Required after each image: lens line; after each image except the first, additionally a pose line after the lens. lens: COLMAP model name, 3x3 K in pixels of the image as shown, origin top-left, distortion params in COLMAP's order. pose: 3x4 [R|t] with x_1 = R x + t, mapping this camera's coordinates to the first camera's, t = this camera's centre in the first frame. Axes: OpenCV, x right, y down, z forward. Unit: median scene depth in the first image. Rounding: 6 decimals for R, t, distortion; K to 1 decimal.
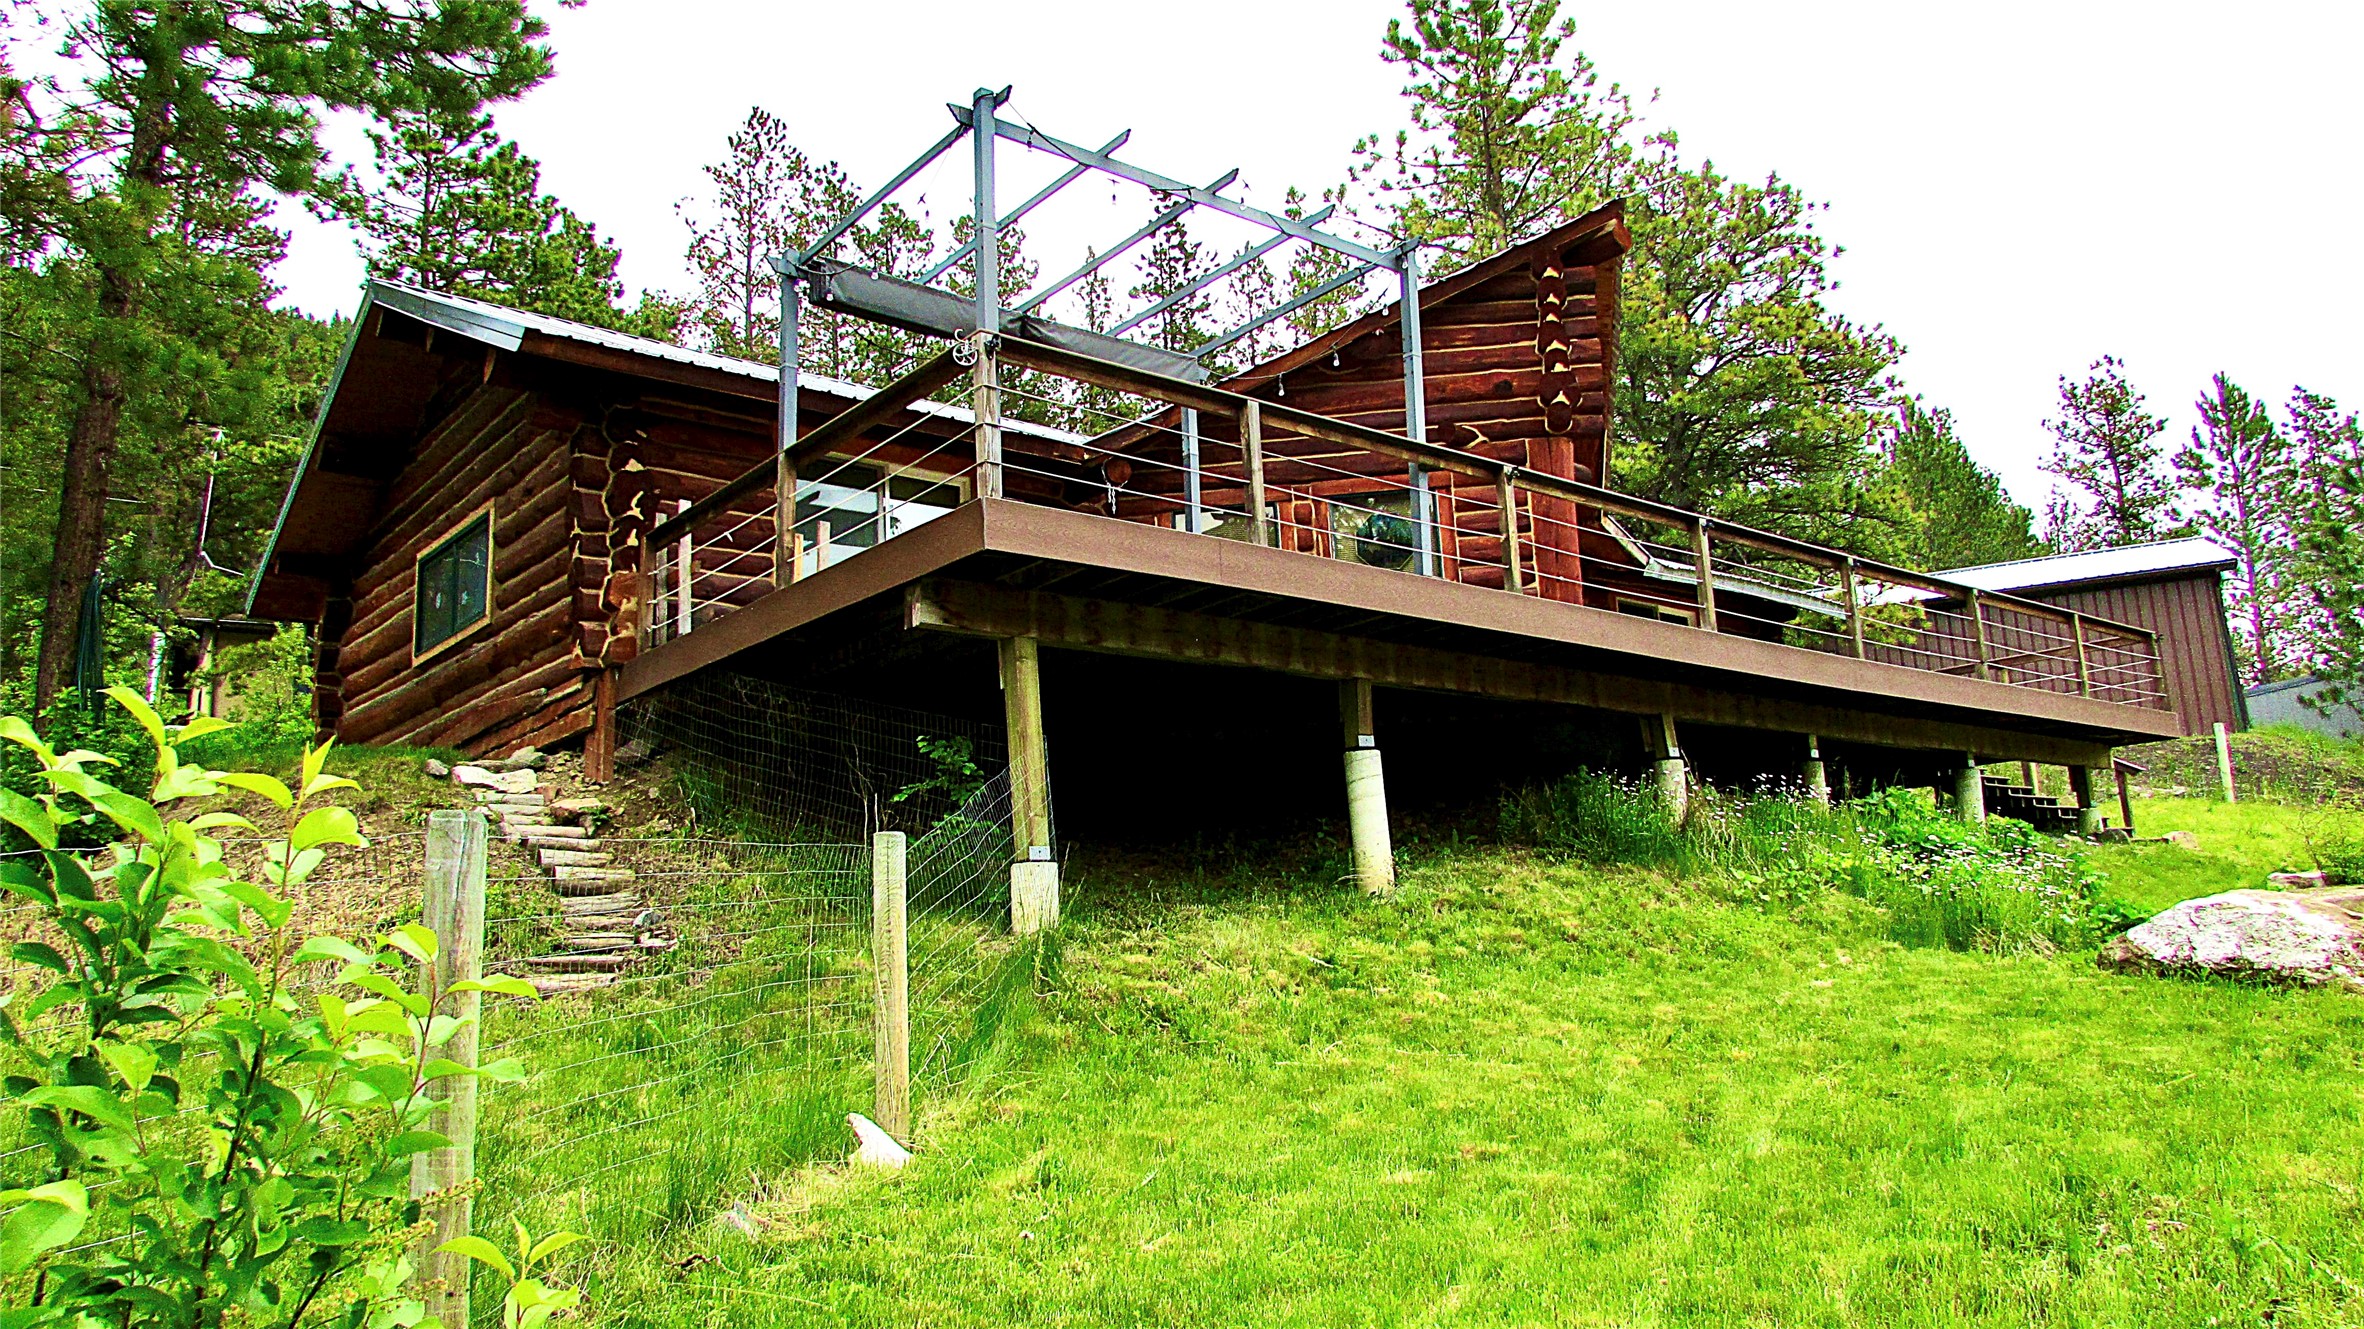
lens RADIAL K [[1694.0, 0, 1182.0], [0, 1694.0, 664.5], [0, 0, 1]] dist [-0.002097, -0.000292]
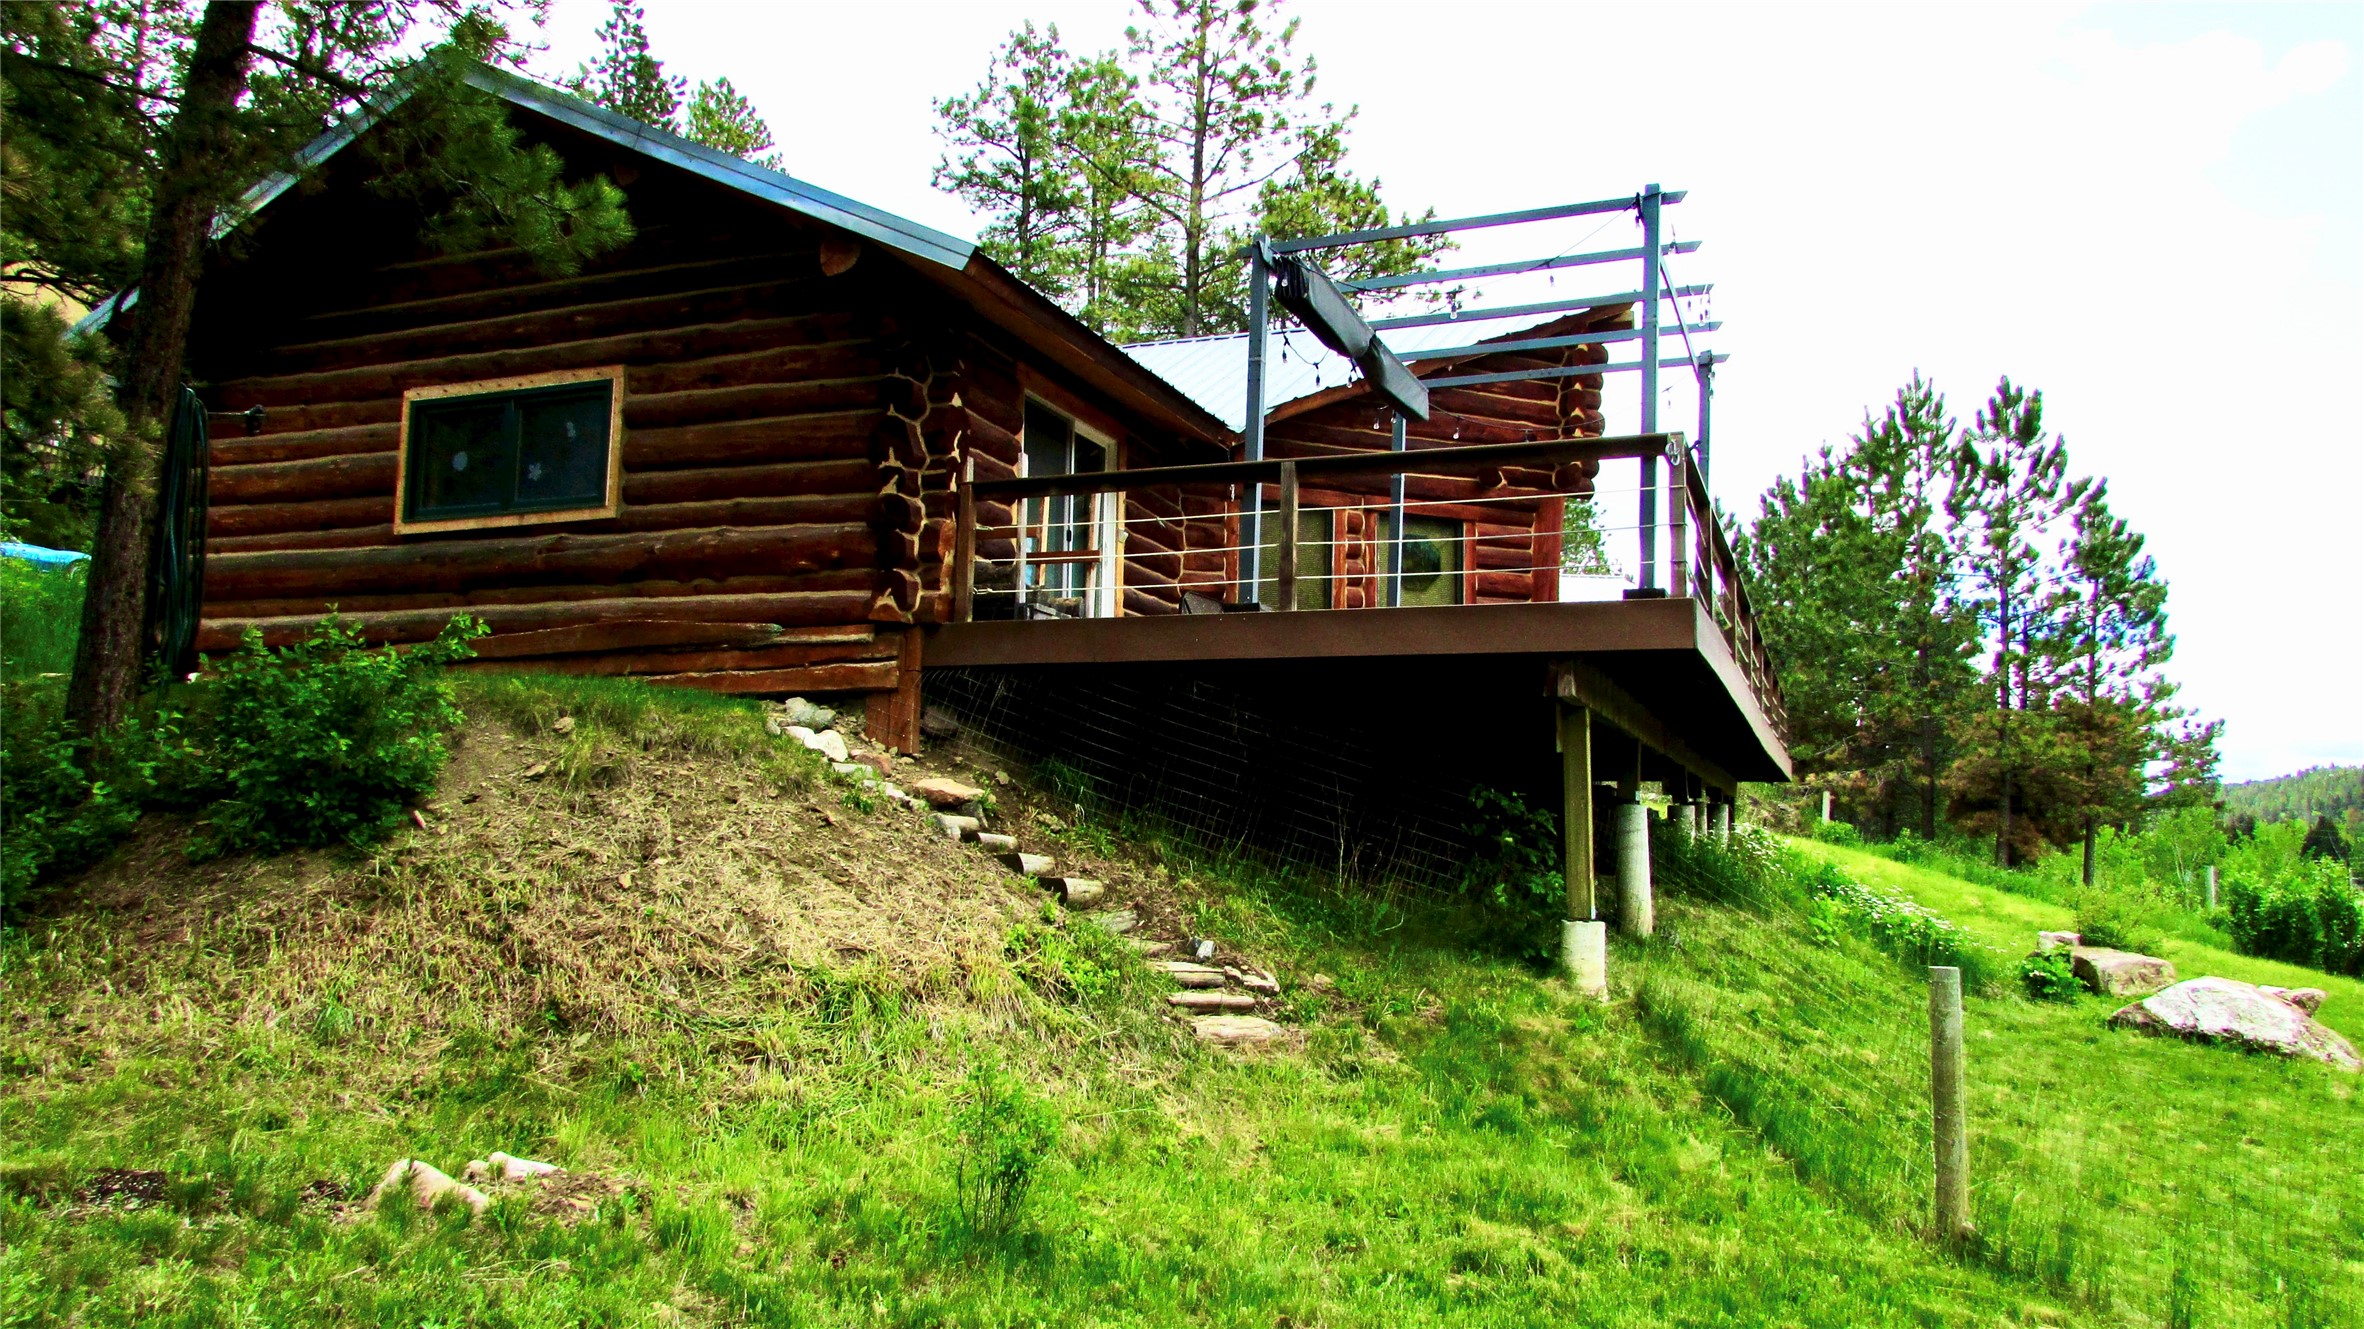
lens RADIAL K [[1694.0, 0, 1182.0], [0, 1694.0, 664.5], [0, 0, 1]] dist [-0.002097, -0.000292]
pose [[0.872833, 0.121350, 0.472692, -0.496907], [-0.155537, 0.987253, 0.033753, -0.022730], [-0.462571, -0.102982, 0.880581, 0.115318]]
